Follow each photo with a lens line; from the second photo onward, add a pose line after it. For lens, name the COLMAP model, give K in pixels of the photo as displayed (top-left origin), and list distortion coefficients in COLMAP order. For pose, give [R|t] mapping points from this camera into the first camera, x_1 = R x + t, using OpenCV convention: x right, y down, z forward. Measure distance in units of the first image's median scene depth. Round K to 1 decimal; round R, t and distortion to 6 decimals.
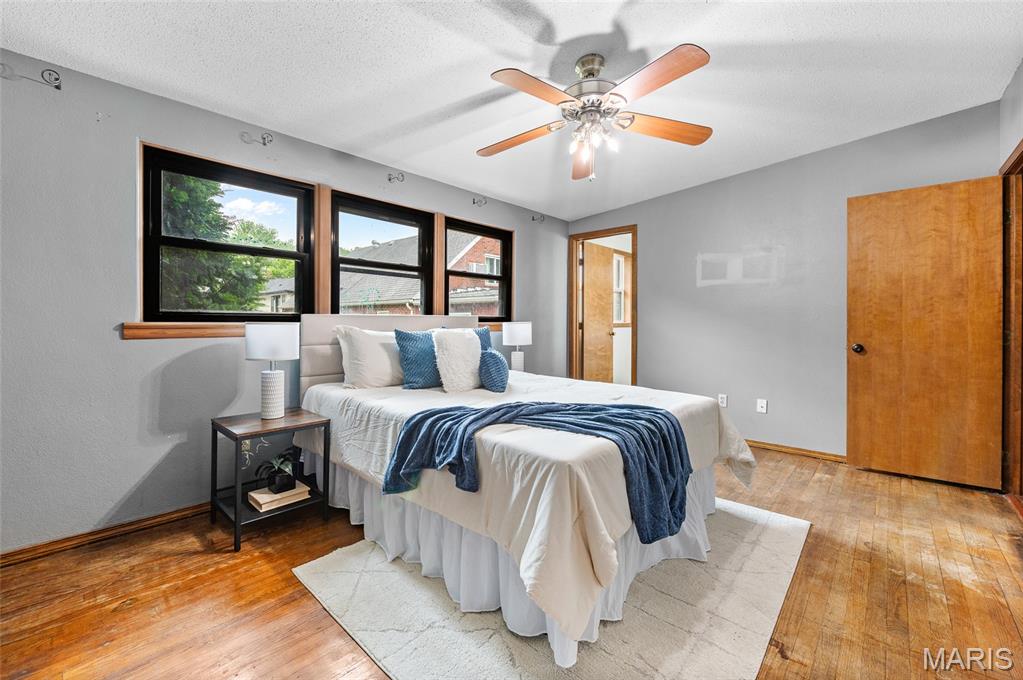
lens RADIAL K [[417.7, 0, 500.0], [0, 417.7, 325.9], [0, 0, 1]] dist [-0.011056, -0.000238]
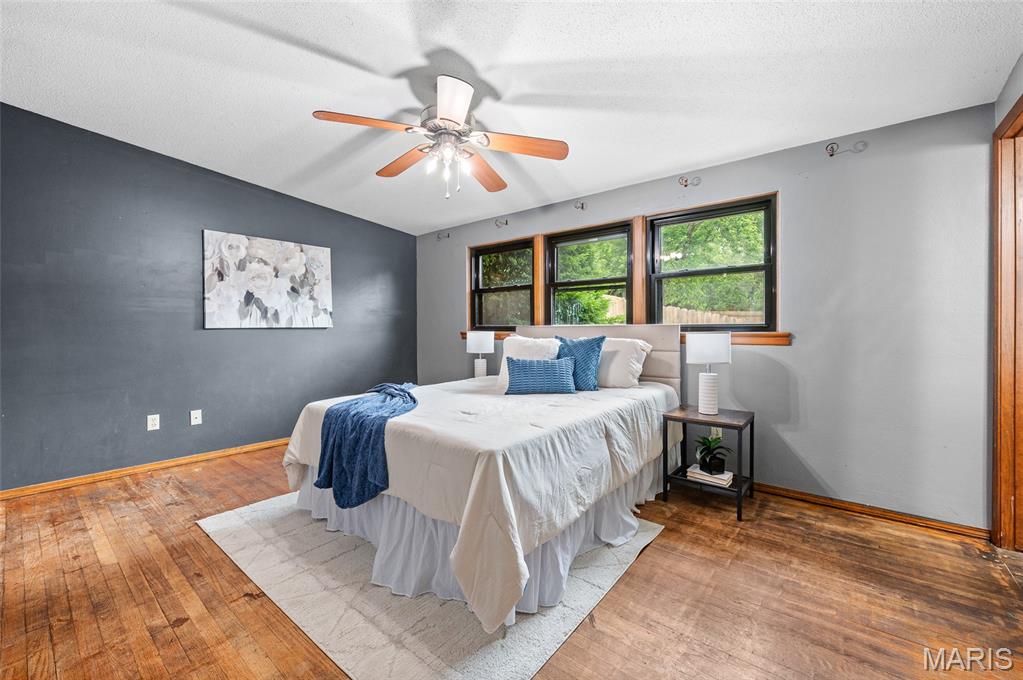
lens RADIAL K [[408.1, 0, 515.0], [0, 408.1, 334.7], [0, 0, 1]] dist [0.002105, -0.000082]
pose [[0.076365, 0.013524, -0.996988, 0.927779], [-0.007800, 0.999886, 0.012966, -0.015783], [0.997049, 0.006786, 0.076462, 0.797204]]
